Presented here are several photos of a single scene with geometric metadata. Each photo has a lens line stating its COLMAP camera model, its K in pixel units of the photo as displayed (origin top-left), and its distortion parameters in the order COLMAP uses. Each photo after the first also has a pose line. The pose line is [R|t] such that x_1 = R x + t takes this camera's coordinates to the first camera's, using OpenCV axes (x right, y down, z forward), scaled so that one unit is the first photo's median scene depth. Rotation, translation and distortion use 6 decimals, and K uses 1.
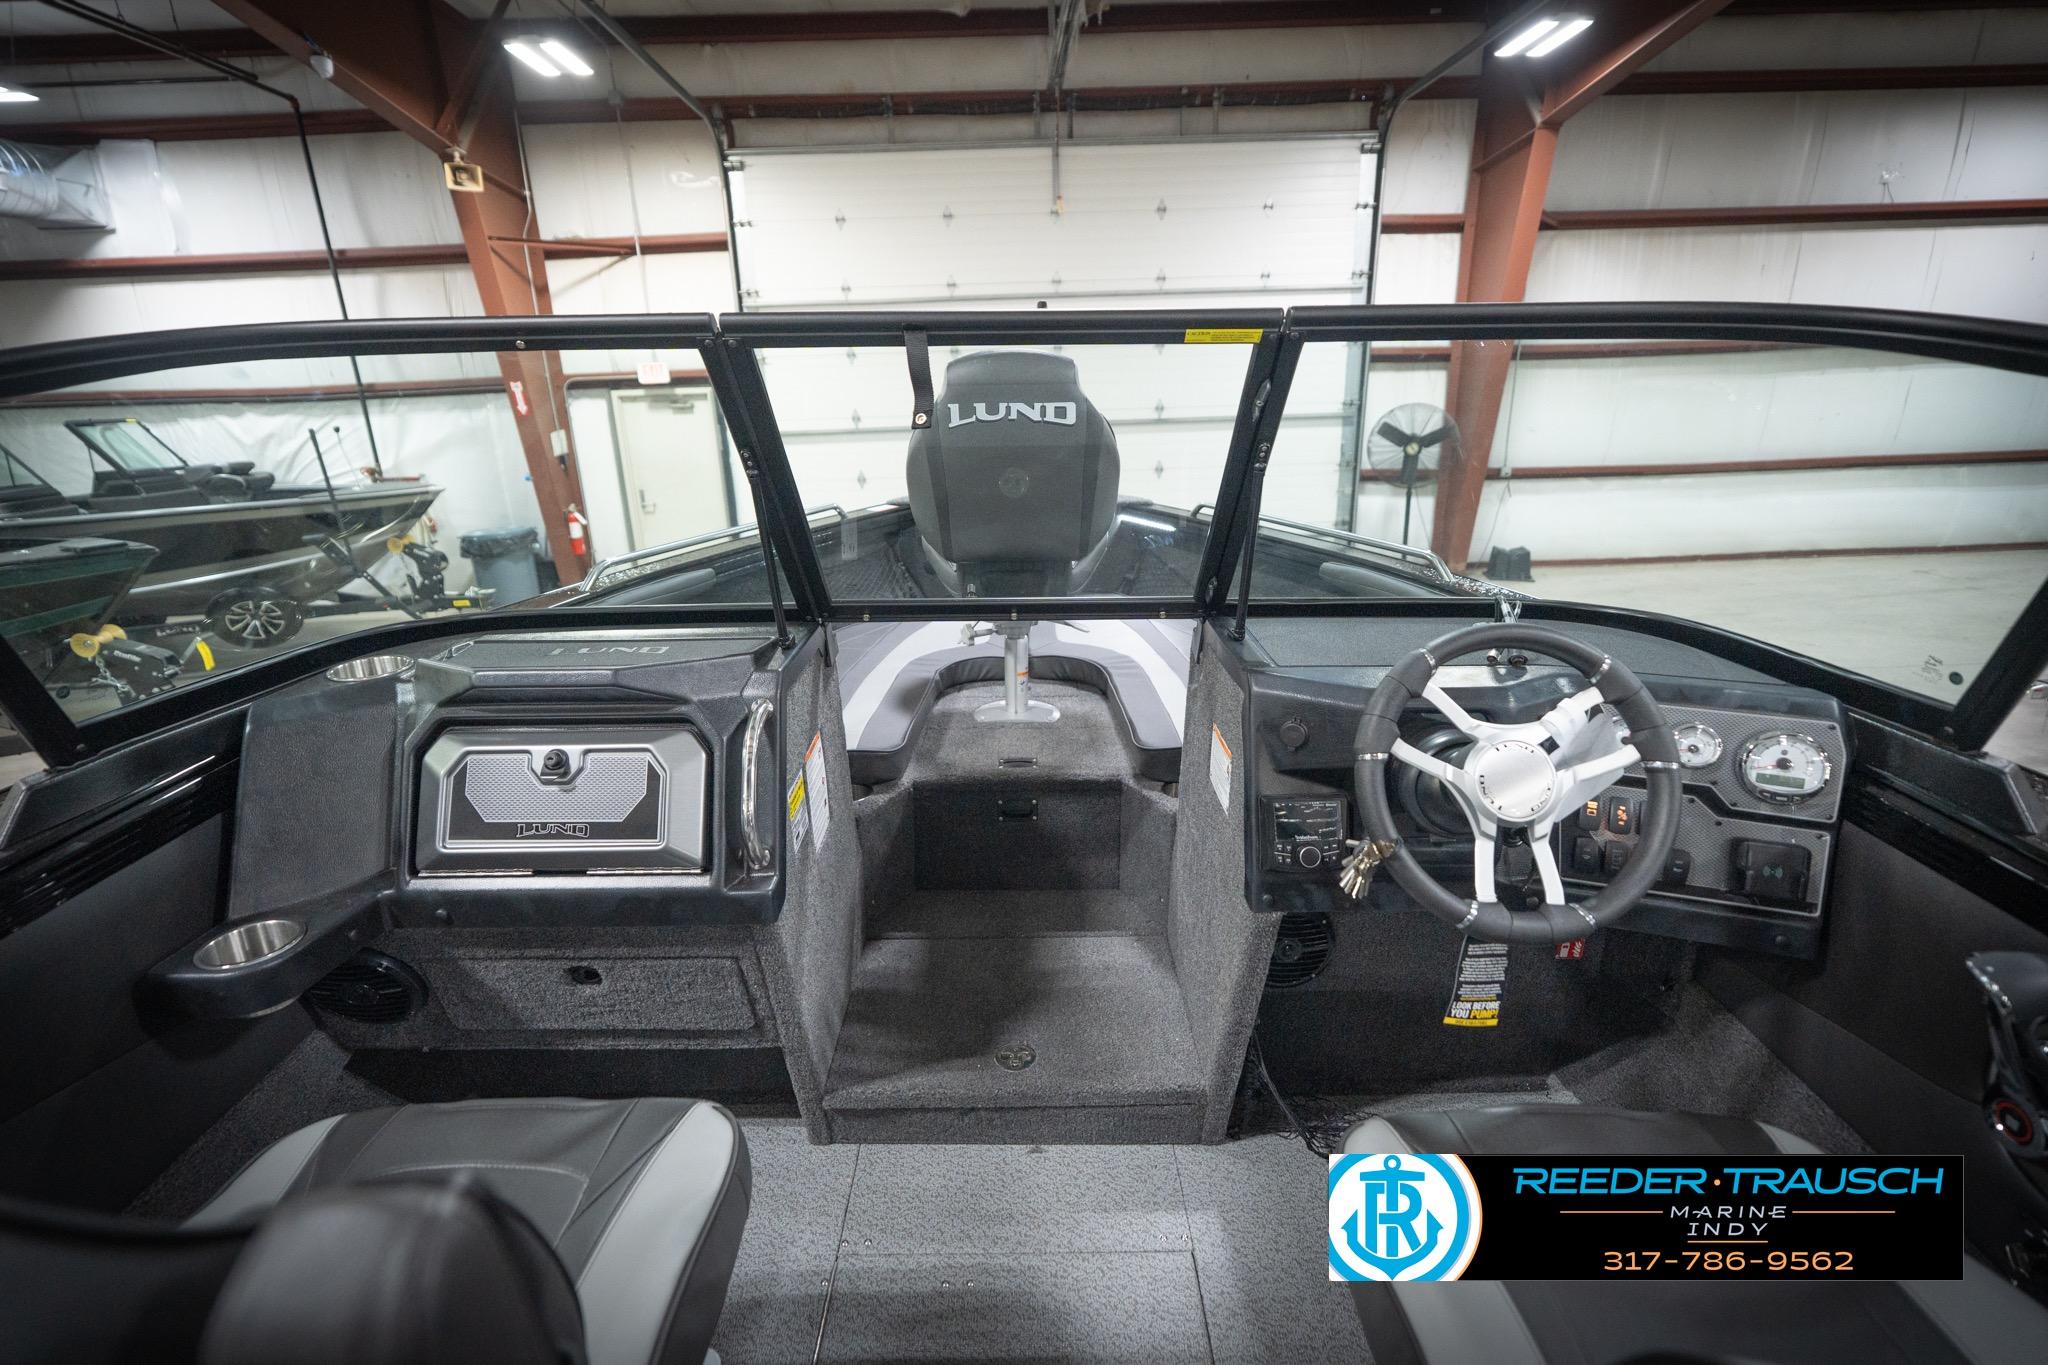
lens RADIAL K [[950.7, 0, 1024.0], [0, 950.7, 682.5], [0, 0, 1]] dist [-0.002024, -0.000674]
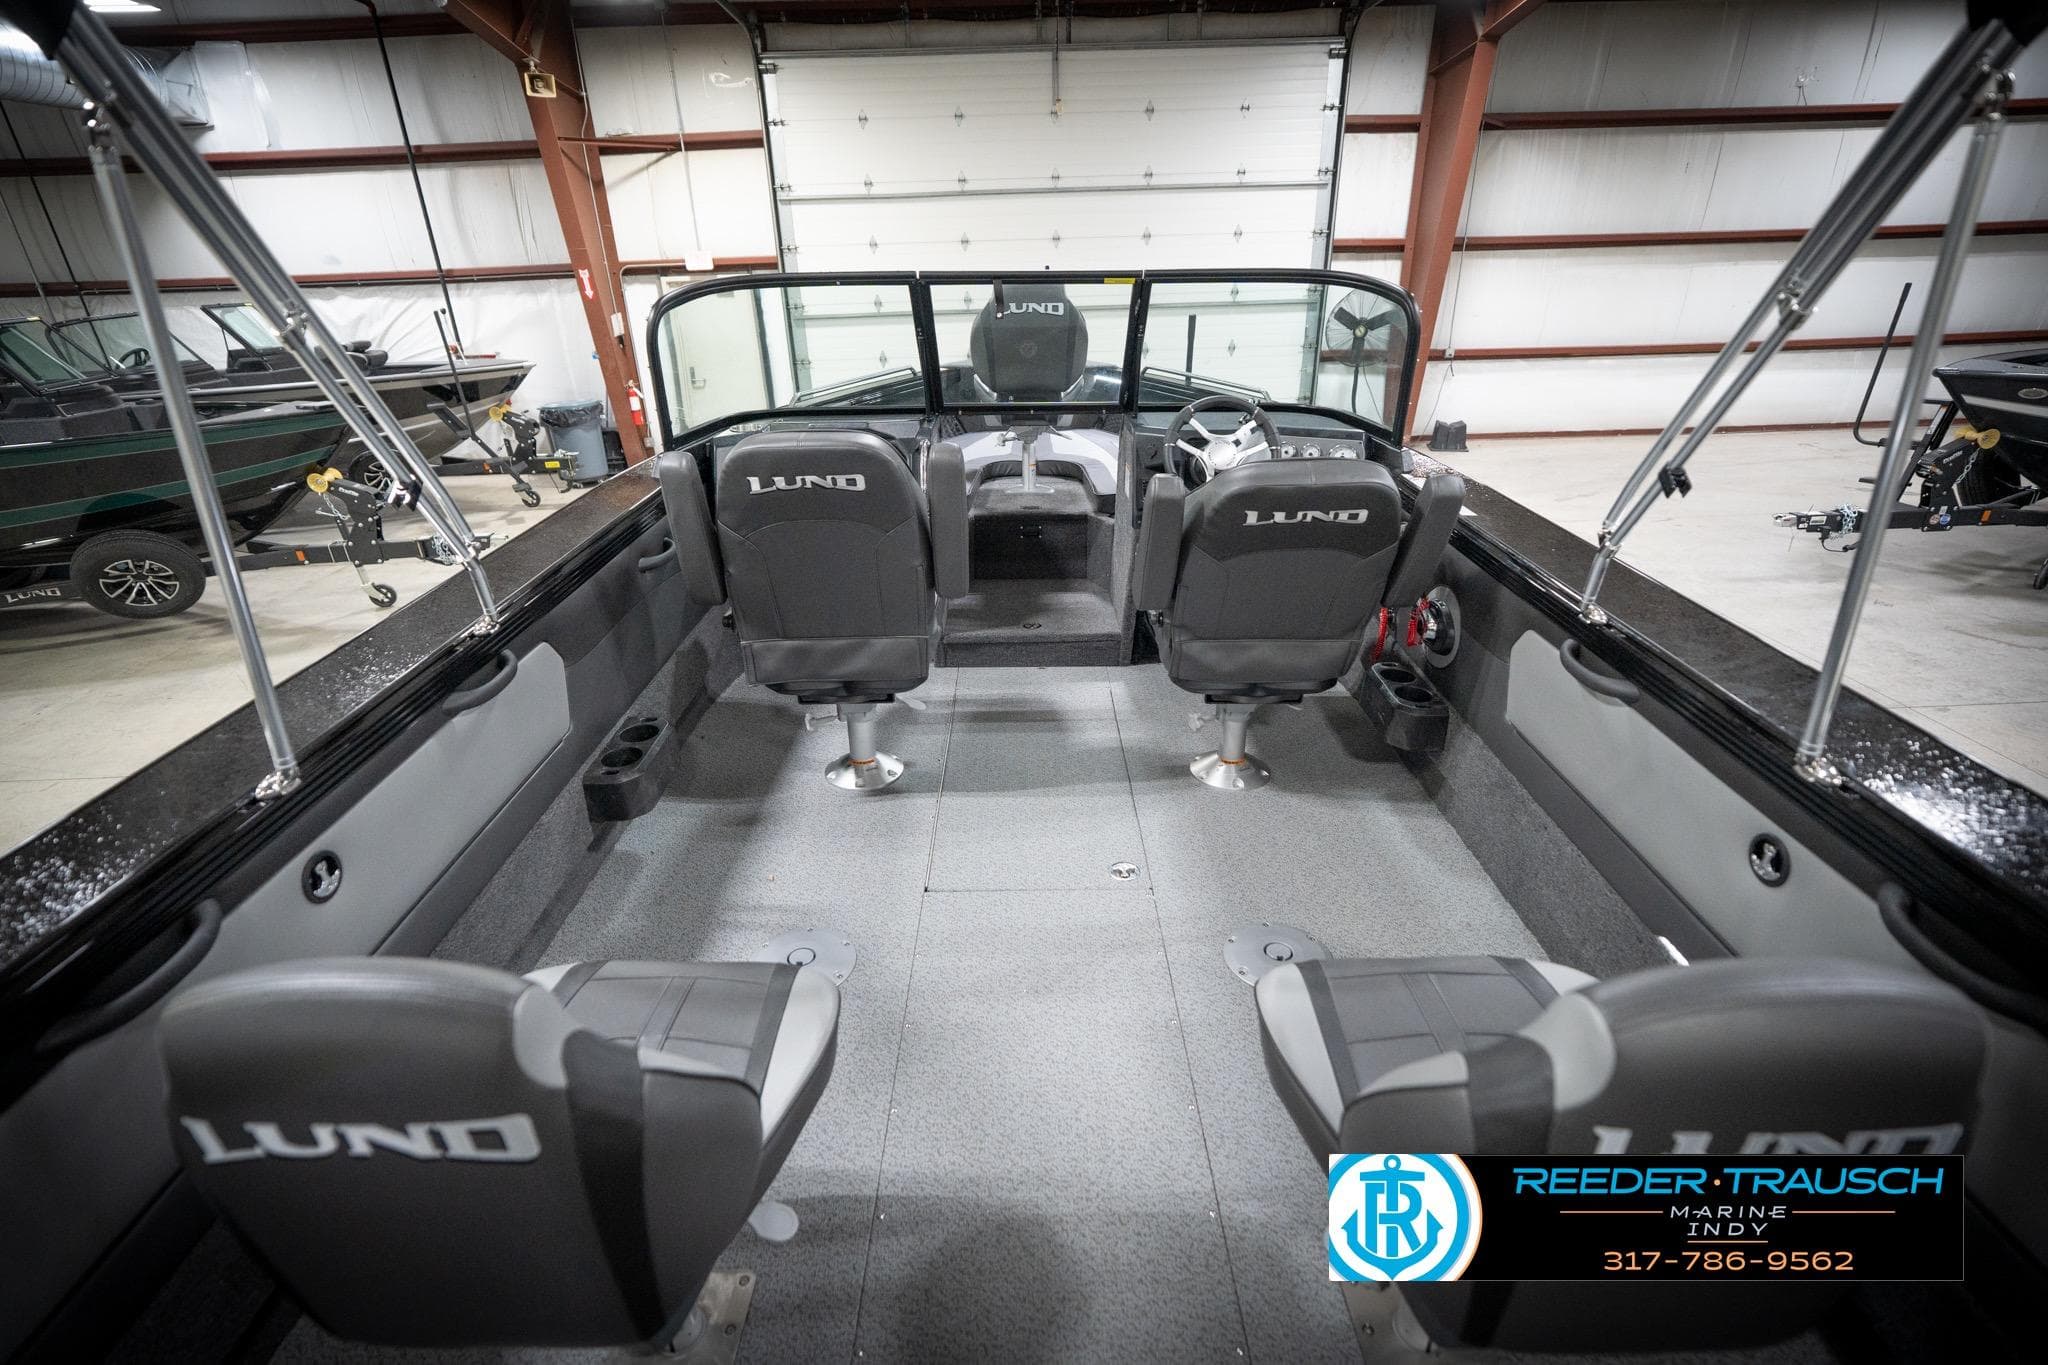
lens RADIAL K [[950.7, 0, 1024.0], [0, 950.7, 682.5], [0, 0, 1]] dist [-0.002024, -0.000674]
pose [[0.999994, 0.001740, 0.003048, -0.005663], [-0.002070, 0.993729, 0.111794, 0.048393], [-0.002834, -0.111800, 0.993727, -0.190722]]
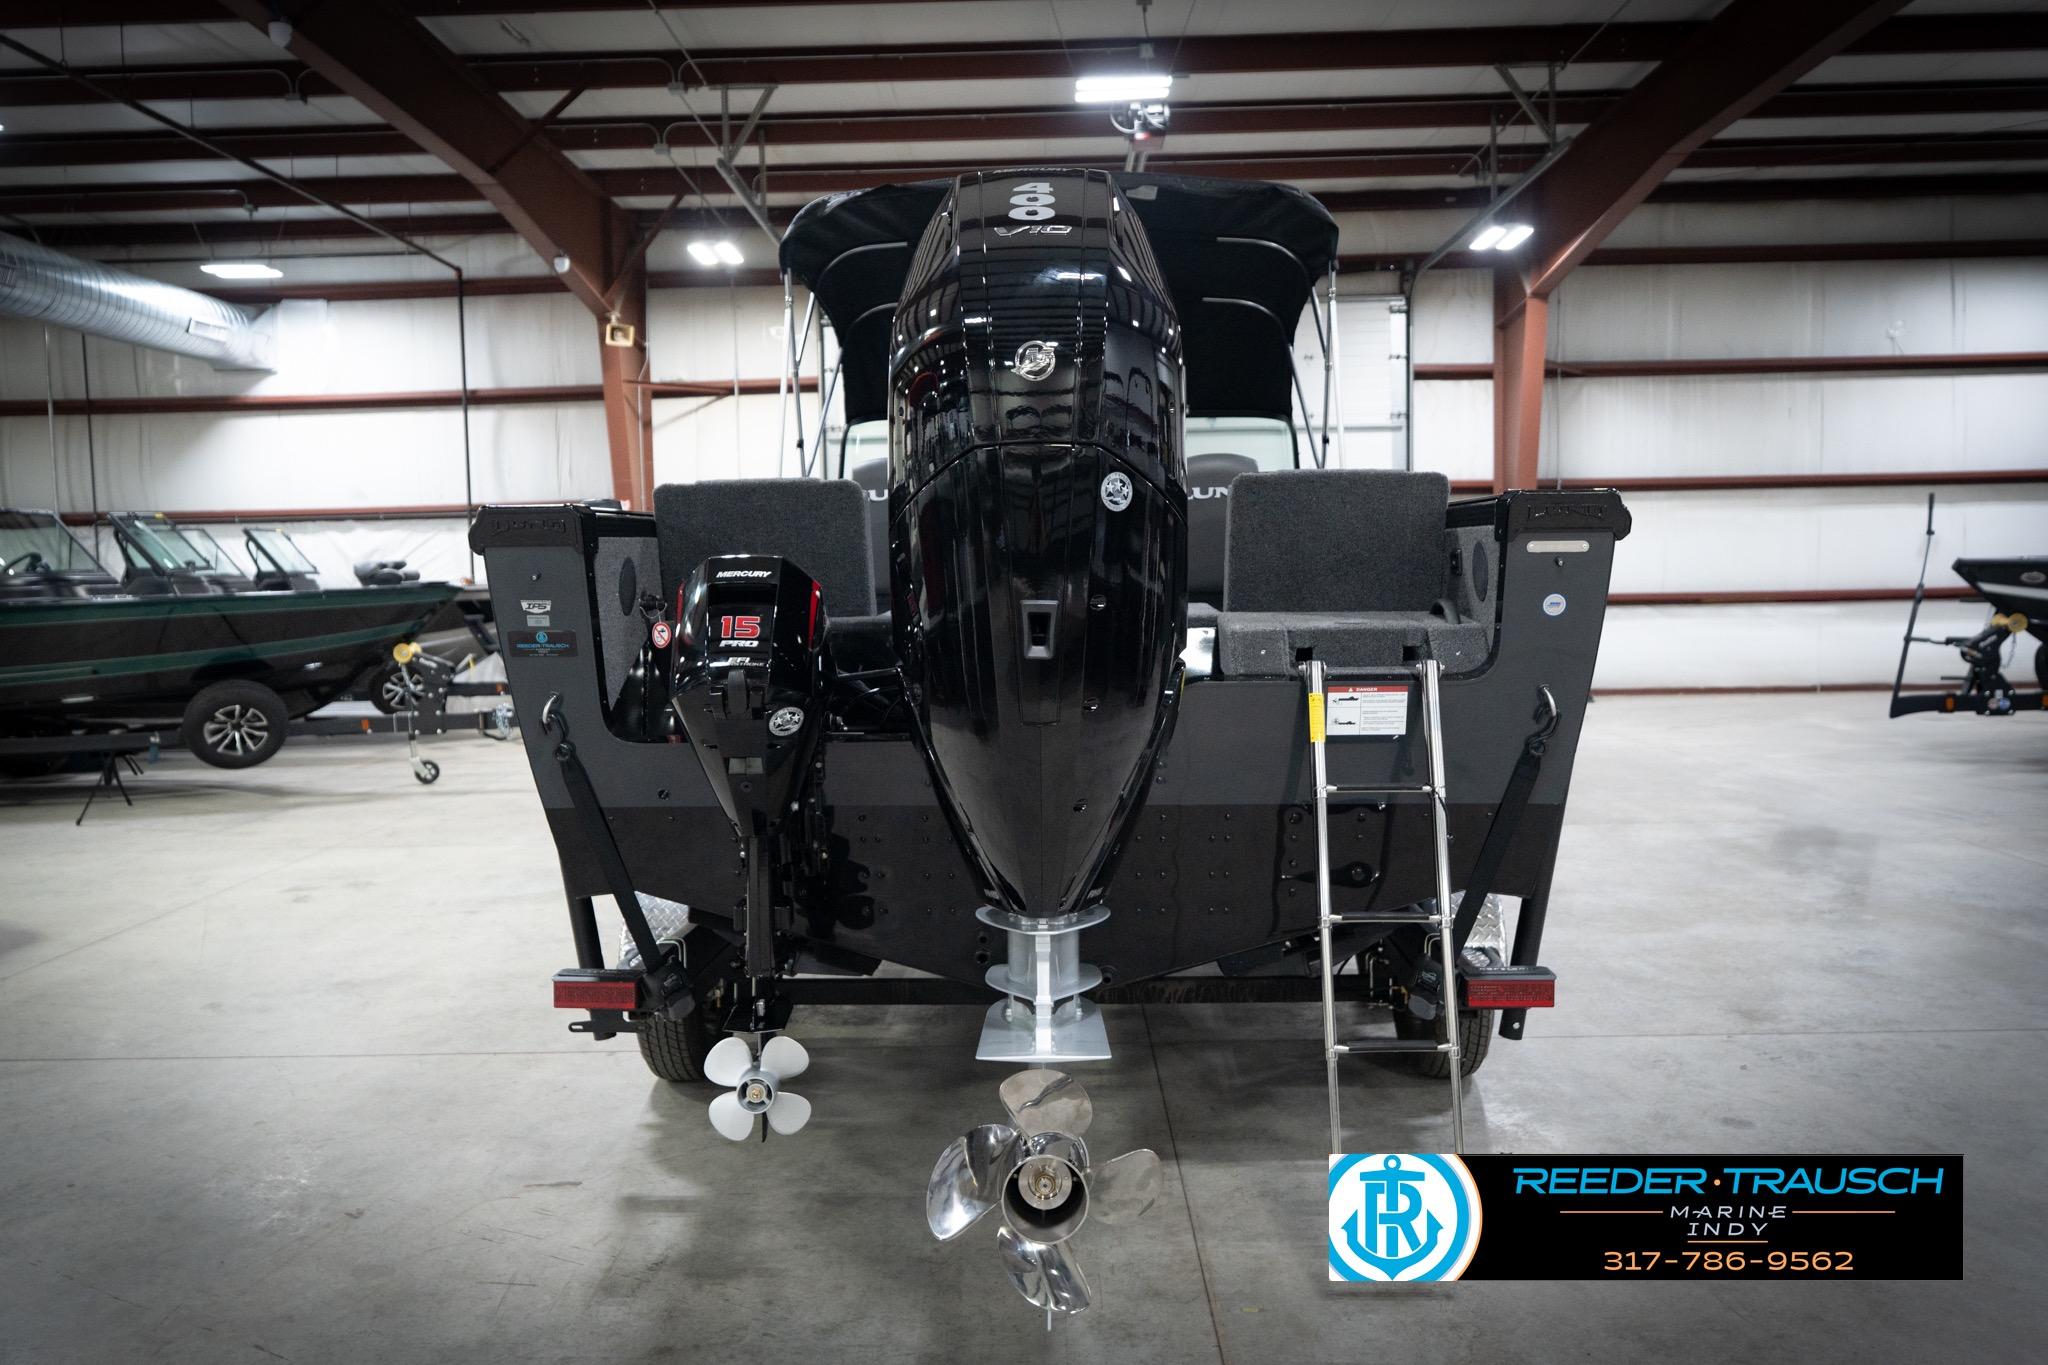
lens RADIAL K [[1476.2, 0, 1023.6], [0, 1476.2, 647.5], [0, 0, 1]] dist [-0.000112, 0.000036]
pose [[0.998932, 0.012081, -0.044602, 0.008911], [-0.022966, 0.967366, -0.252340, 0.266062], [0.040098, 0.253095, 0.966610, -0.586775]]
